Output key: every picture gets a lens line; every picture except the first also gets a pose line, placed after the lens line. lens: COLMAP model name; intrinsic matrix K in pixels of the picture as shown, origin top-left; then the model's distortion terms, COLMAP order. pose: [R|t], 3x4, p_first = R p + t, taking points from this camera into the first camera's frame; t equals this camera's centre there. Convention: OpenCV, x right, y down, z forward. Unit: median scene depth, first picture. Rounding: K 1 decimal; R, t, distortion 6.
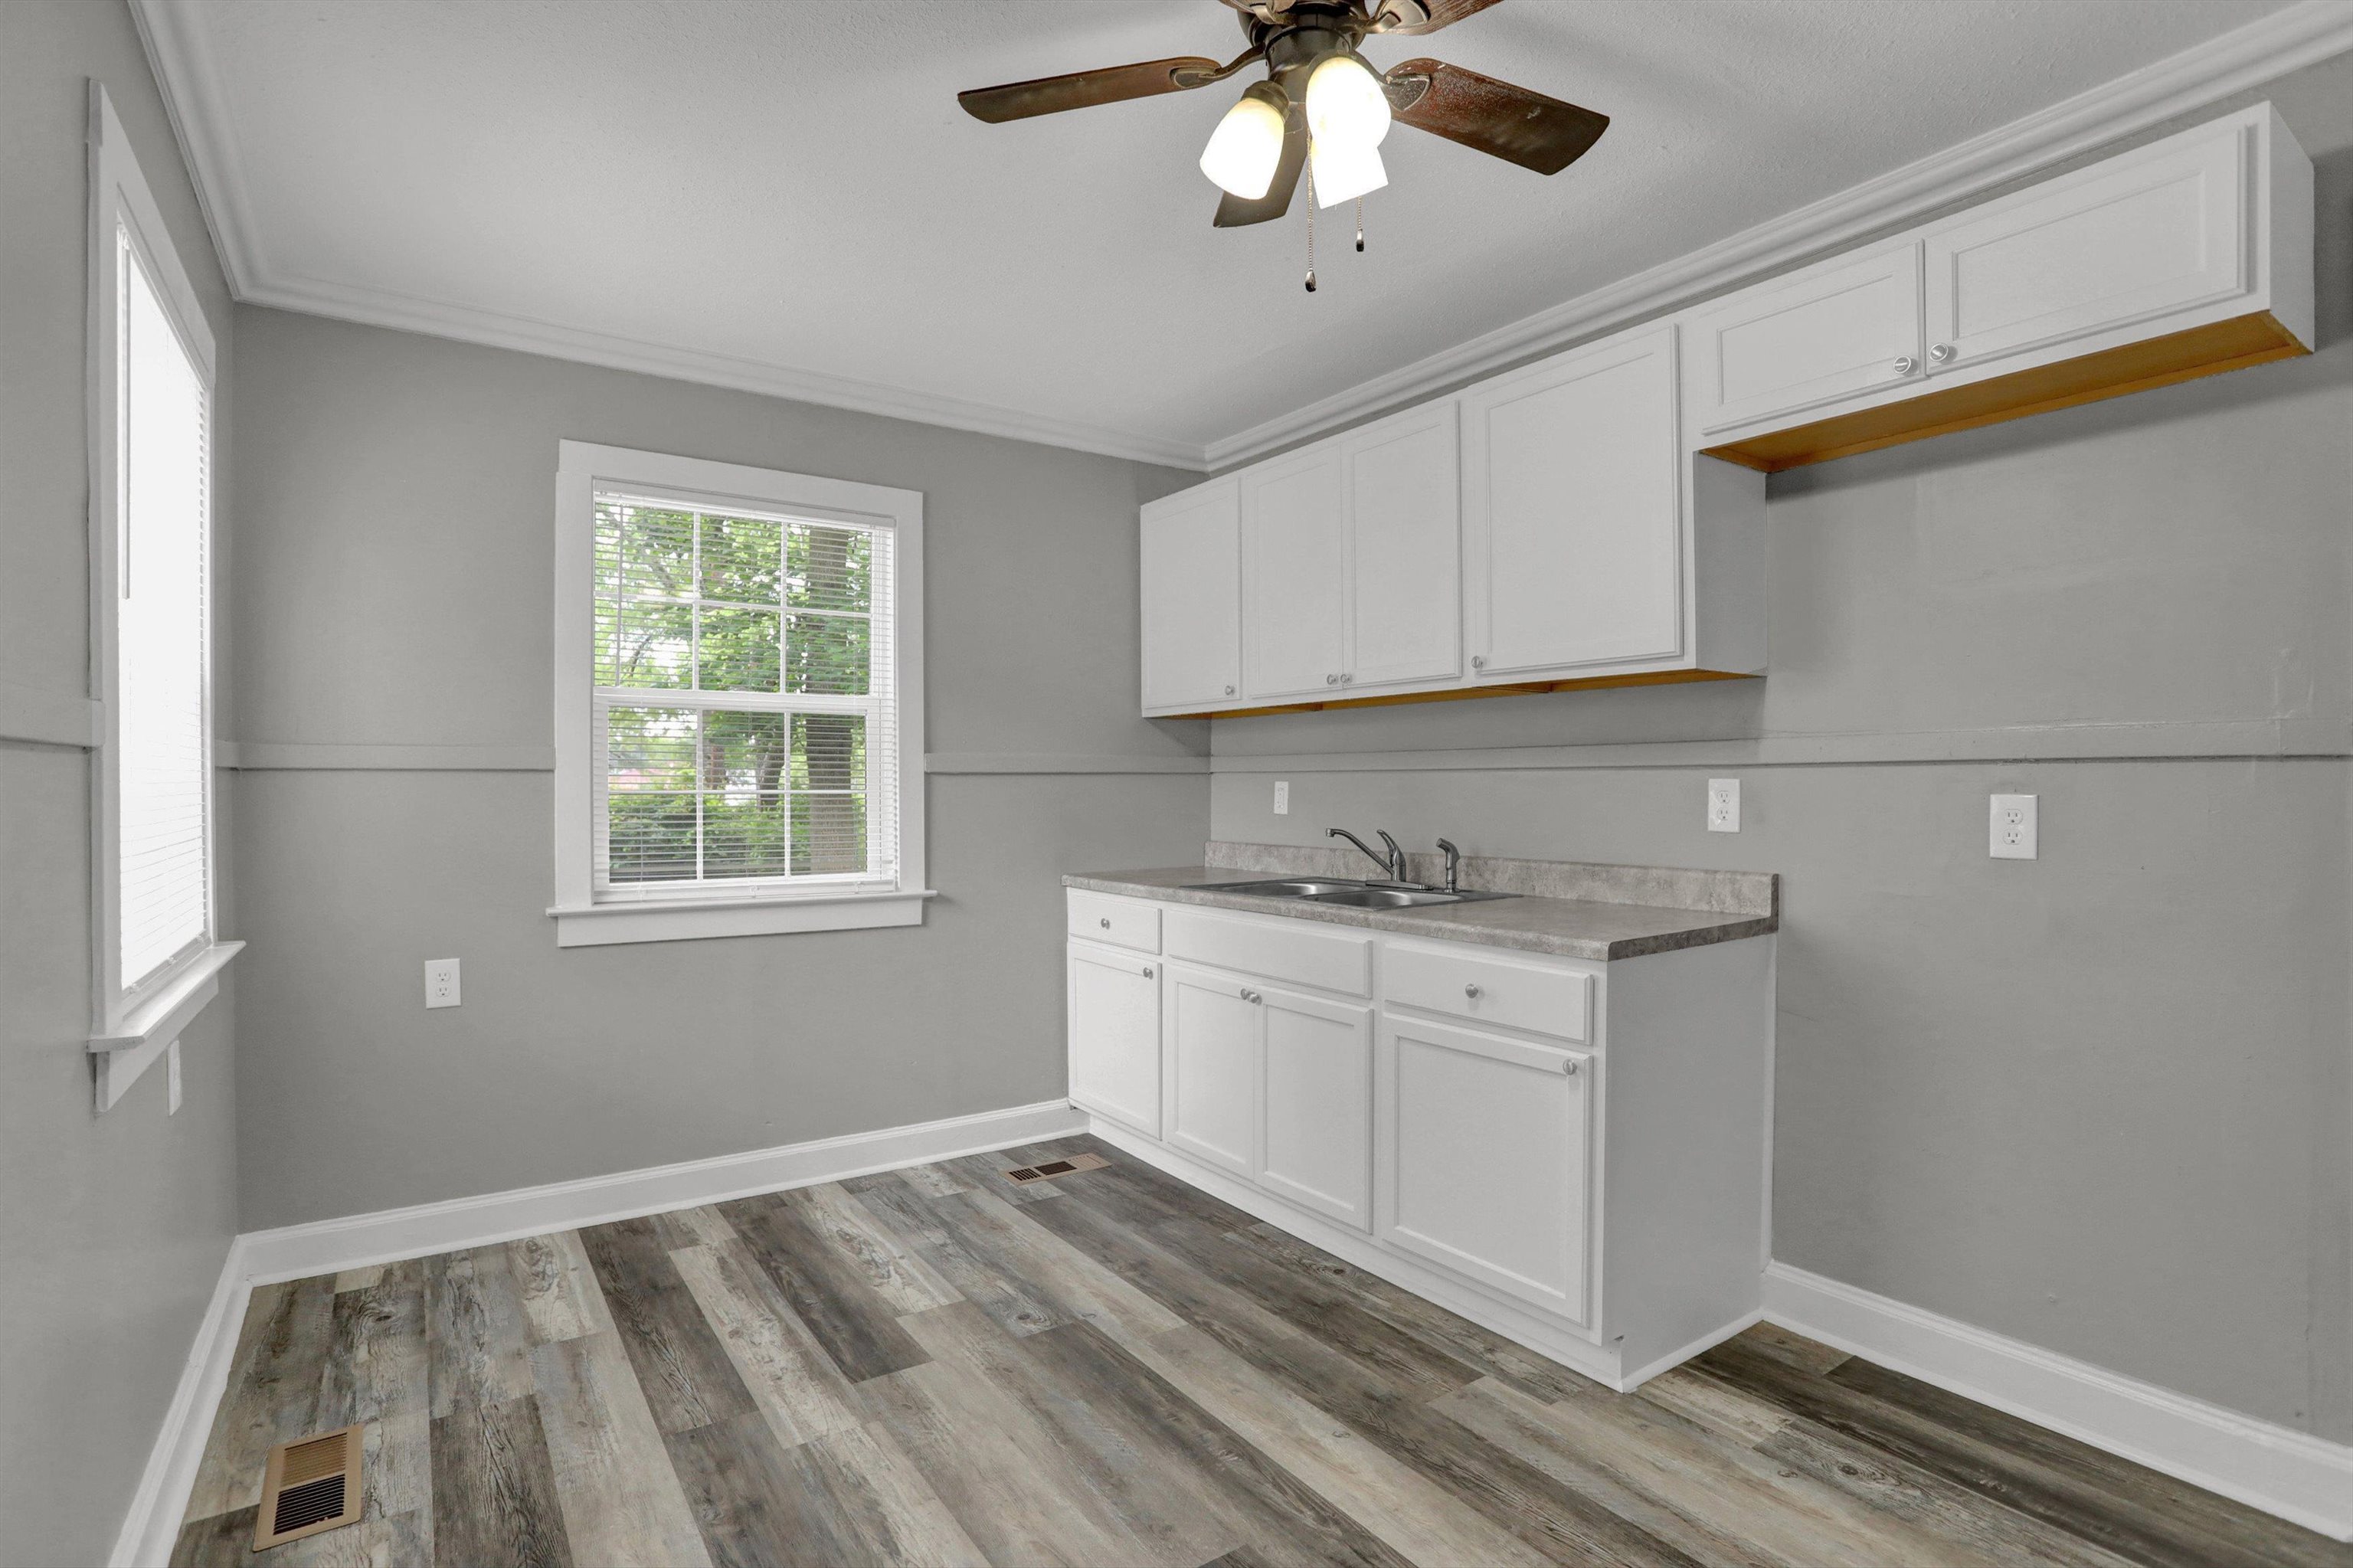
lens RADIAL K [[1145.4, 0, 1169.8], [0, 1145.4, 790.1], [0, 0, 1]] dist [-0.075579, 0.032472]
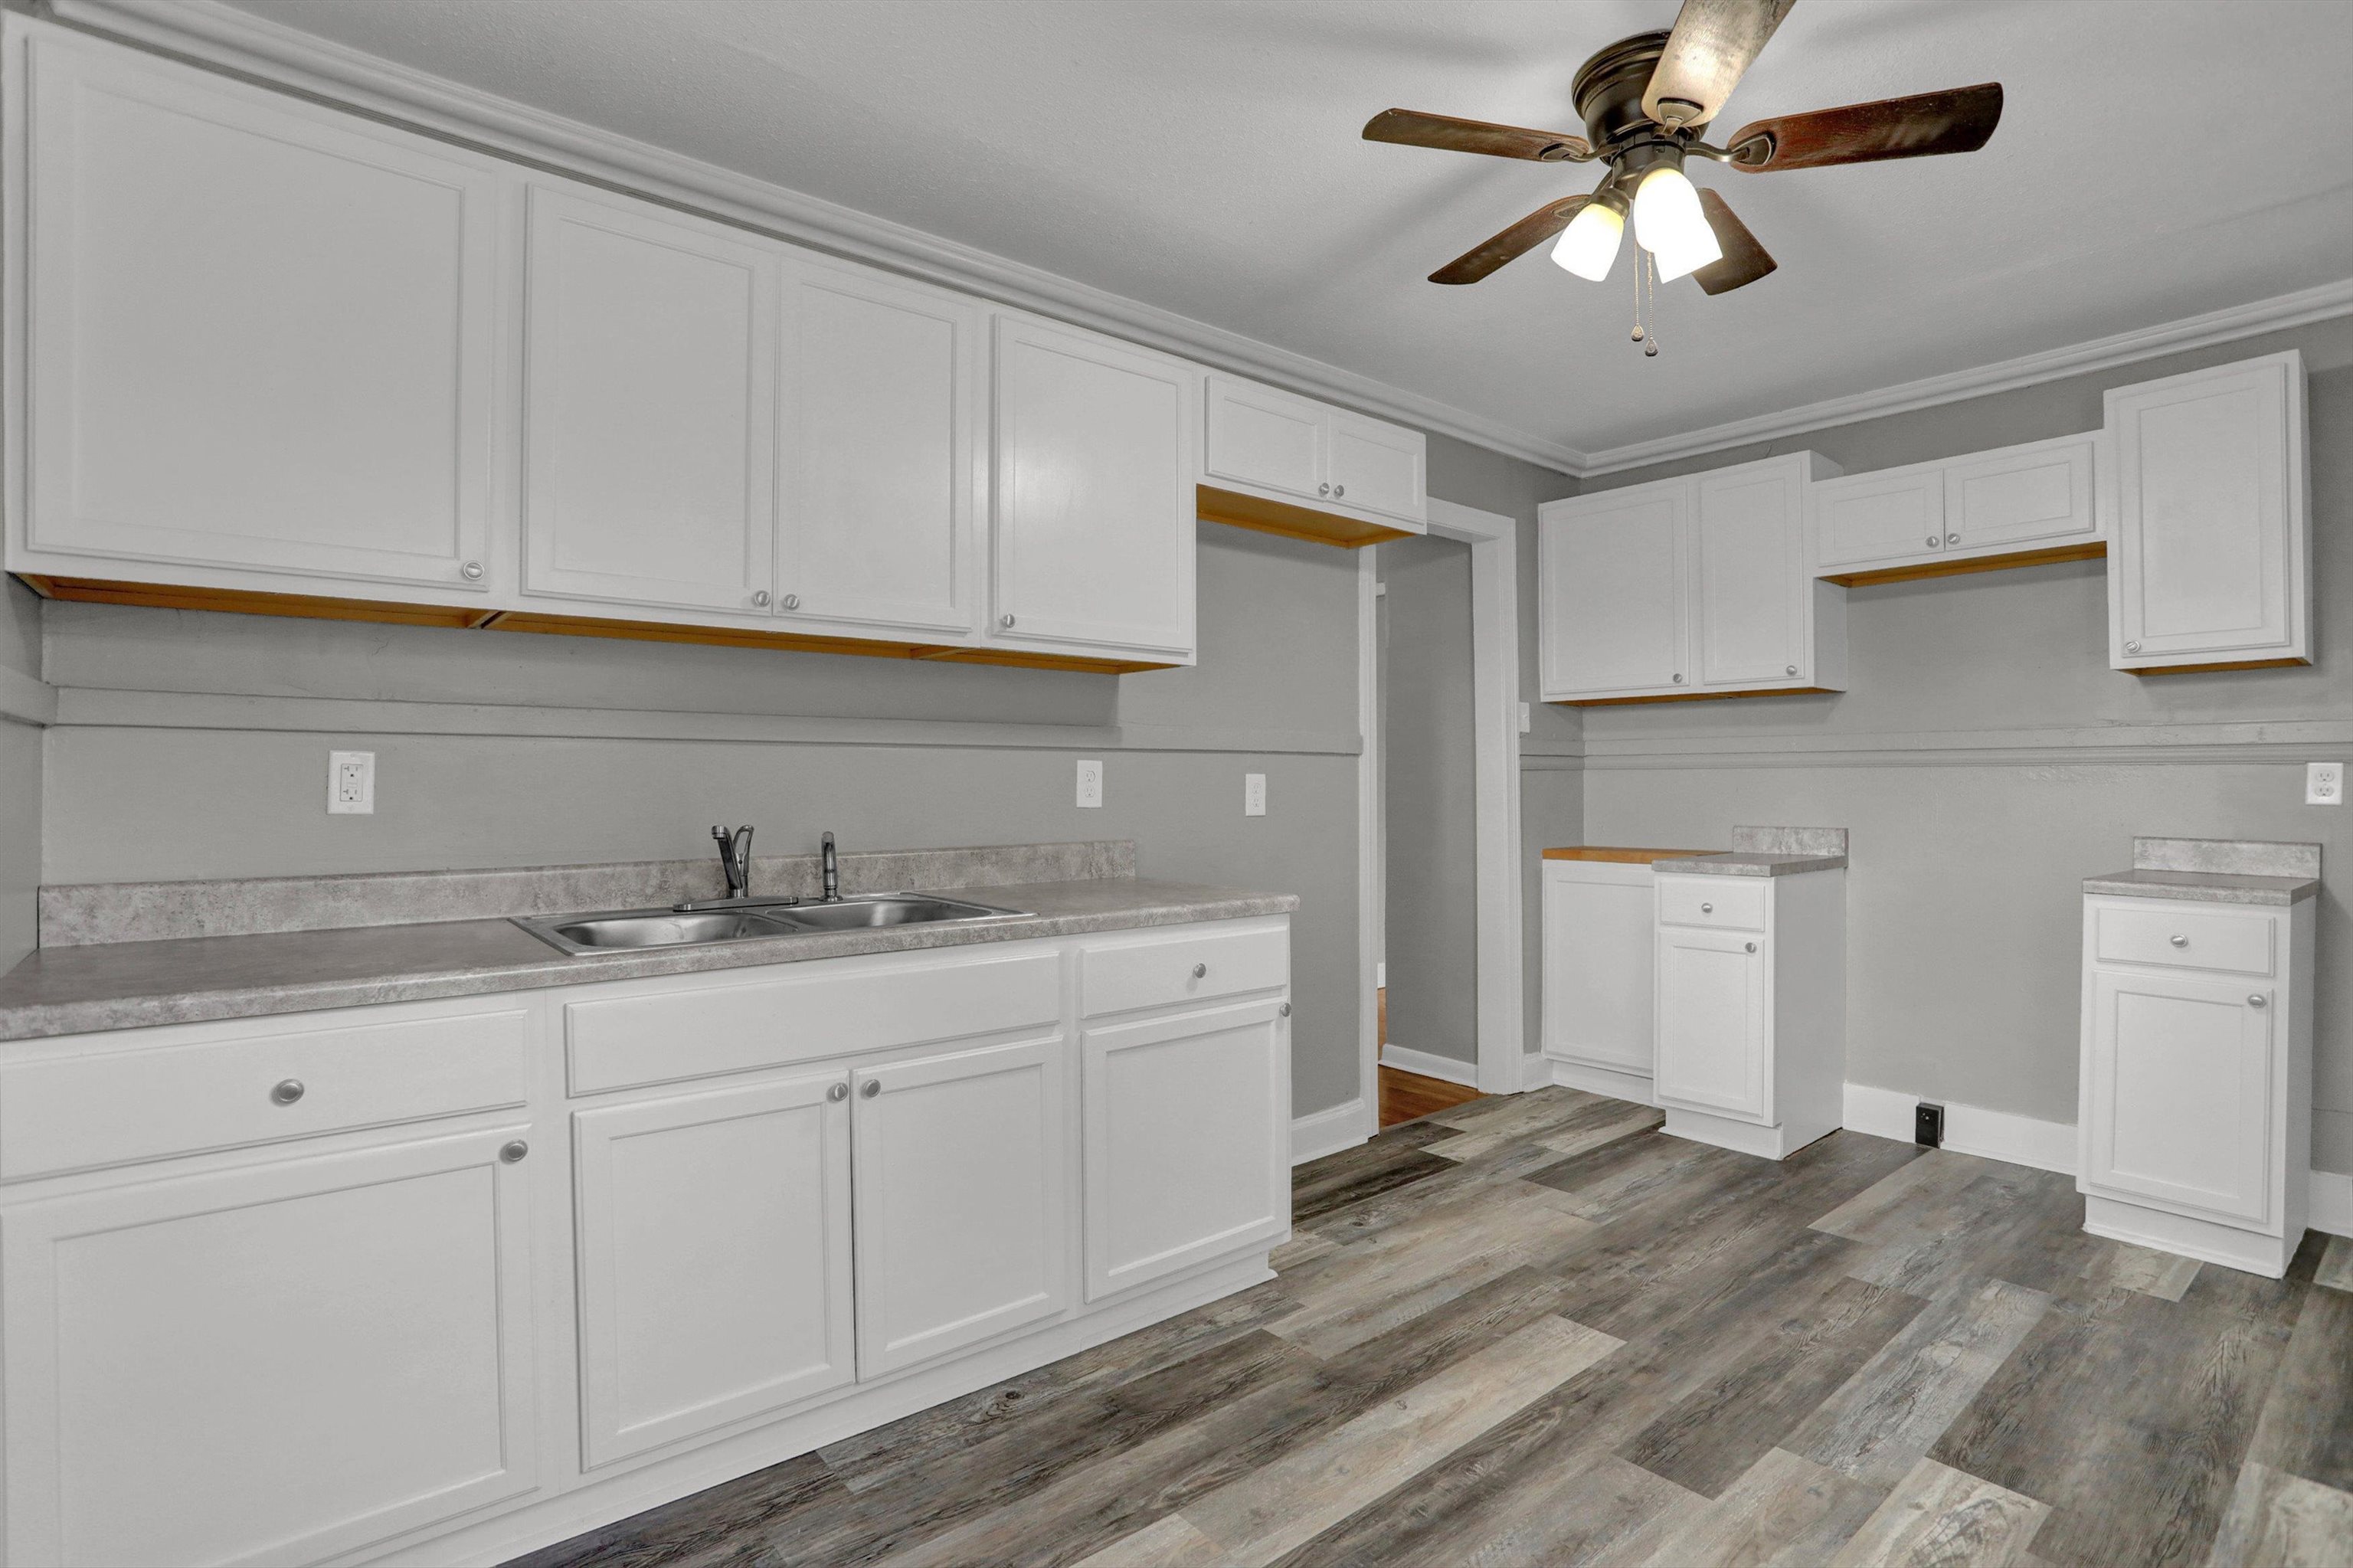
lens RADIAL K [[1137.6, 0, 1171.9], [0, 1137.6, 775.9], [0, 0, 1]] dist [-0.070266, 0.031908]
pose [[-0.086856, 0.009080, 0.996180, -0.695104], [0.004739, 0.999951, -0.008701, 0.016353], [-0.996210, 0.003965, -0.086895, 1.082222]]
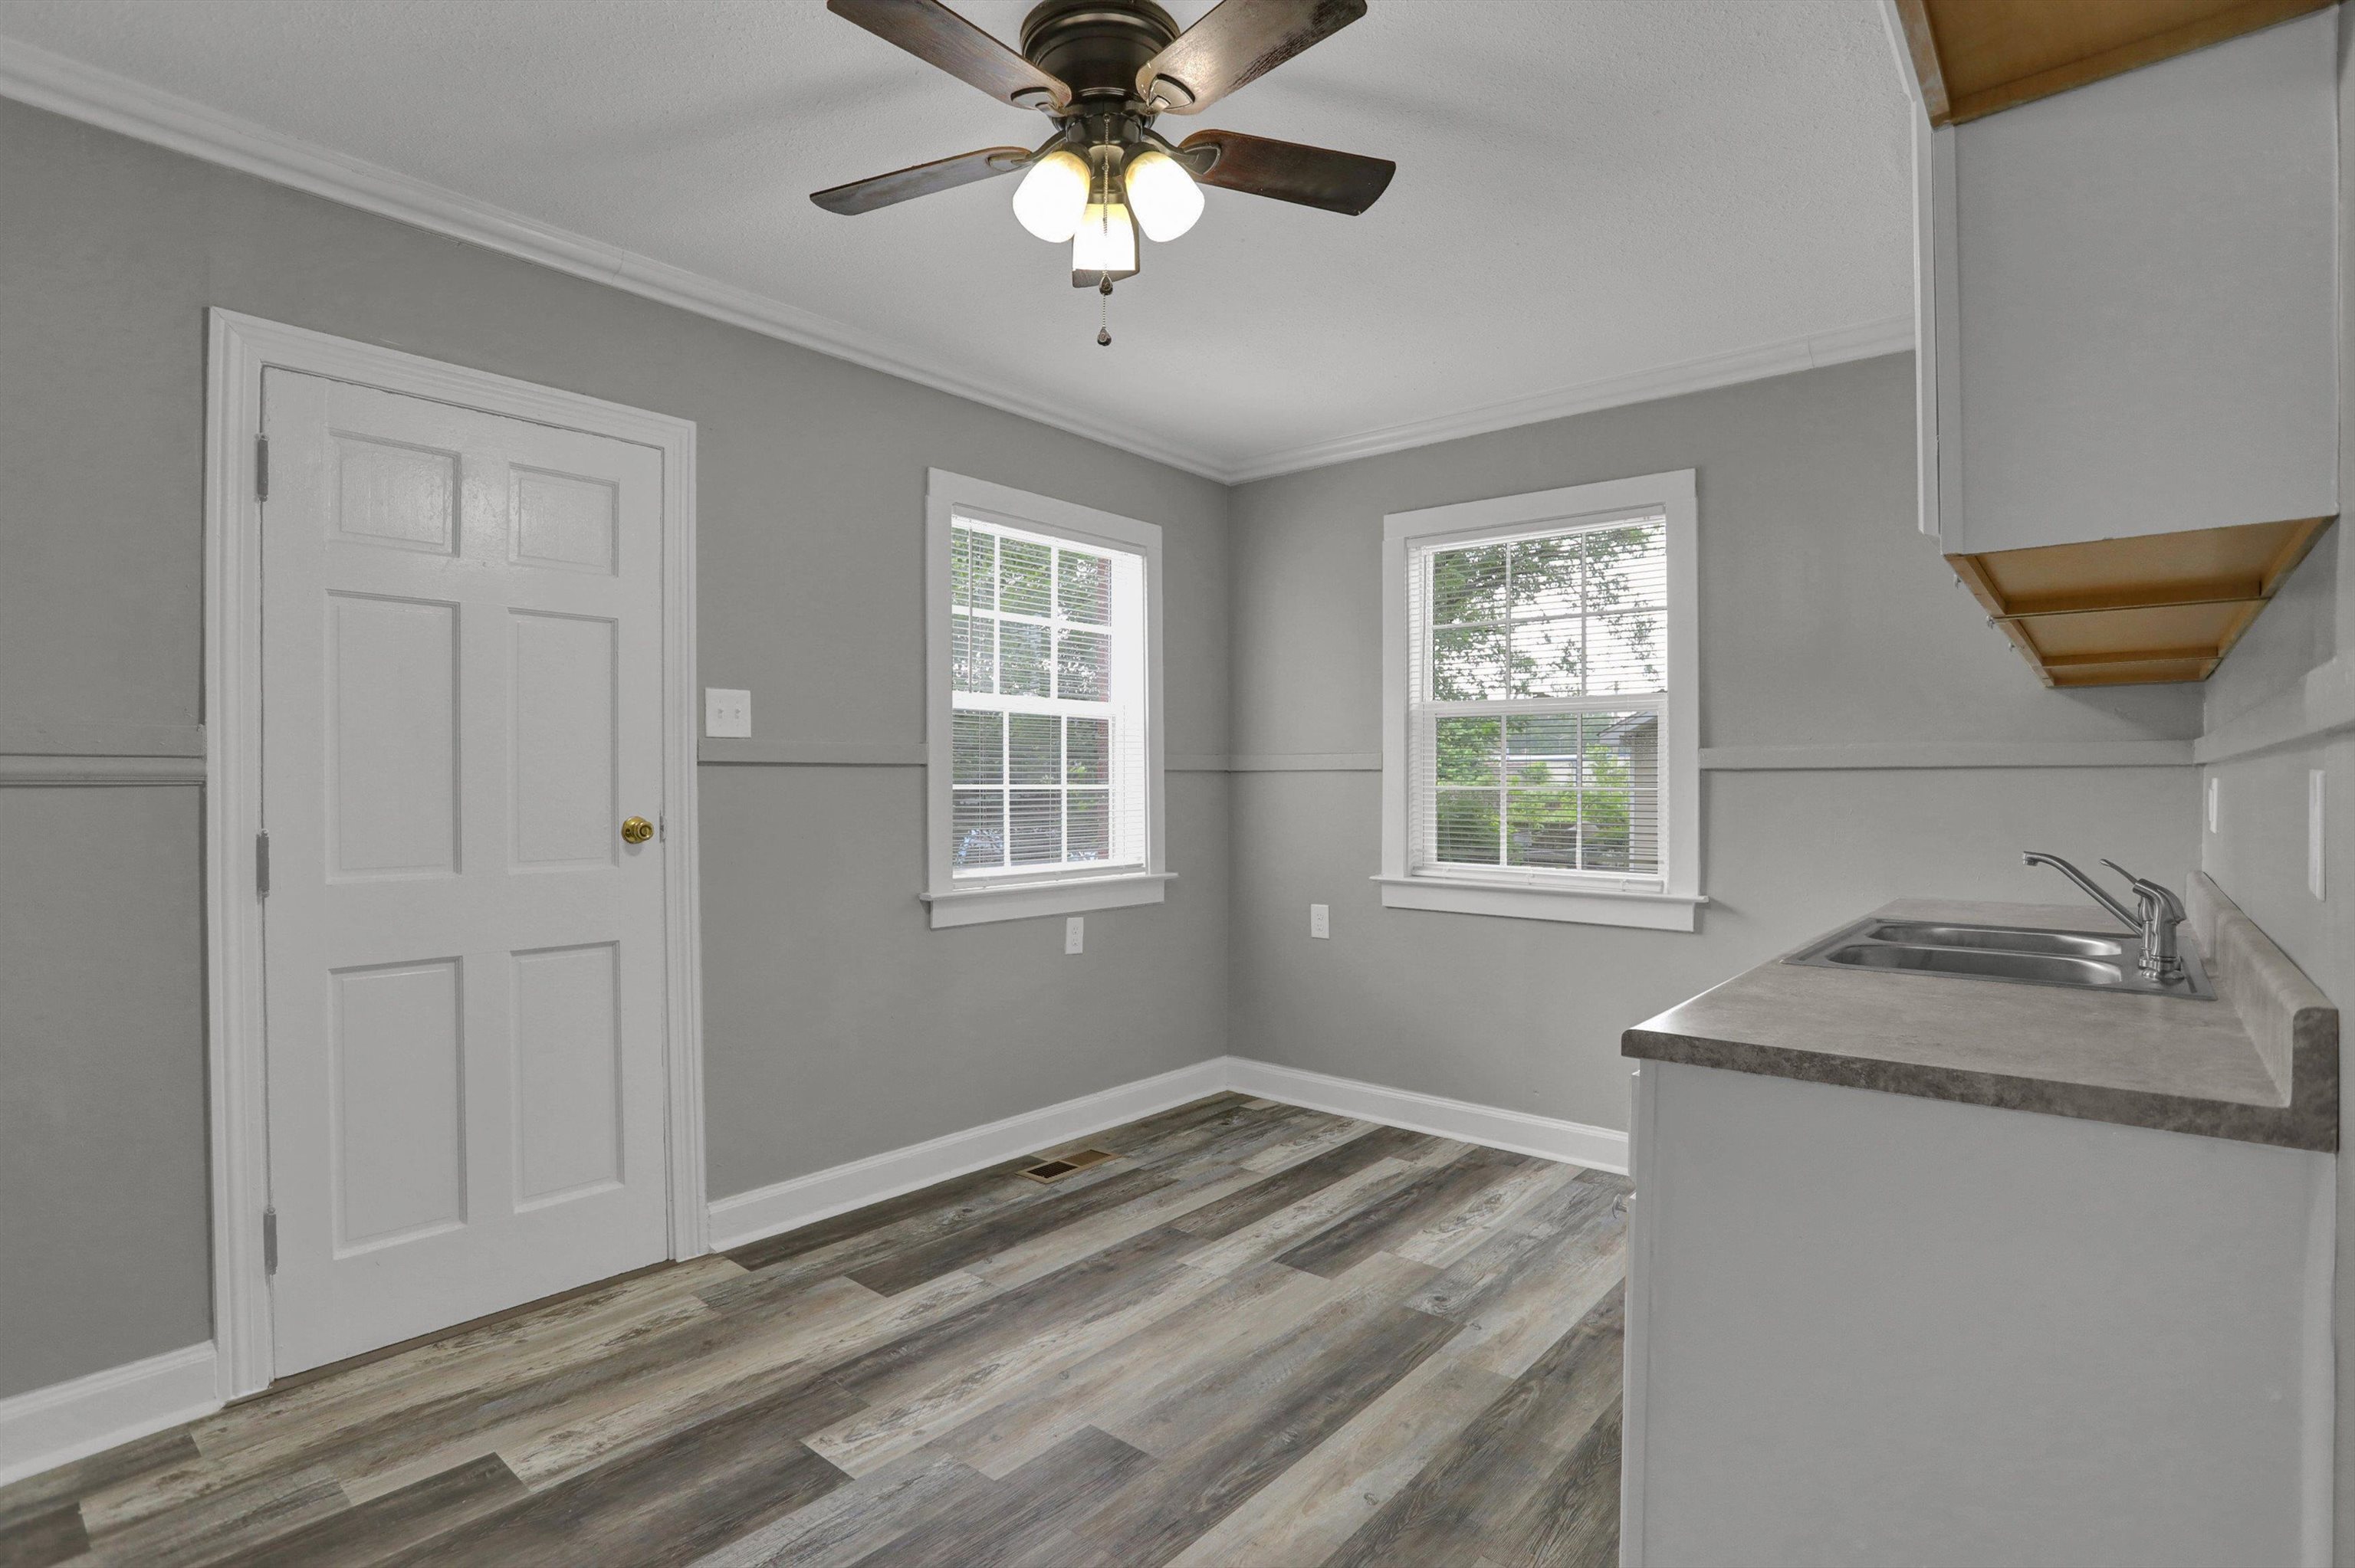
lens RADIAL K [[1146.2, 0, 1170.8], [0, 1146.2, 790.1], [0, 0, 1]] dist [-0.075579, 0.032472]
pose [[0.260040, 0.008335, -0.965562, 0.822936], [-0.004373, 0.999963, 0.007454, -0.004712], [0.965588, 0.002284, 0.260067, 0.508966]]
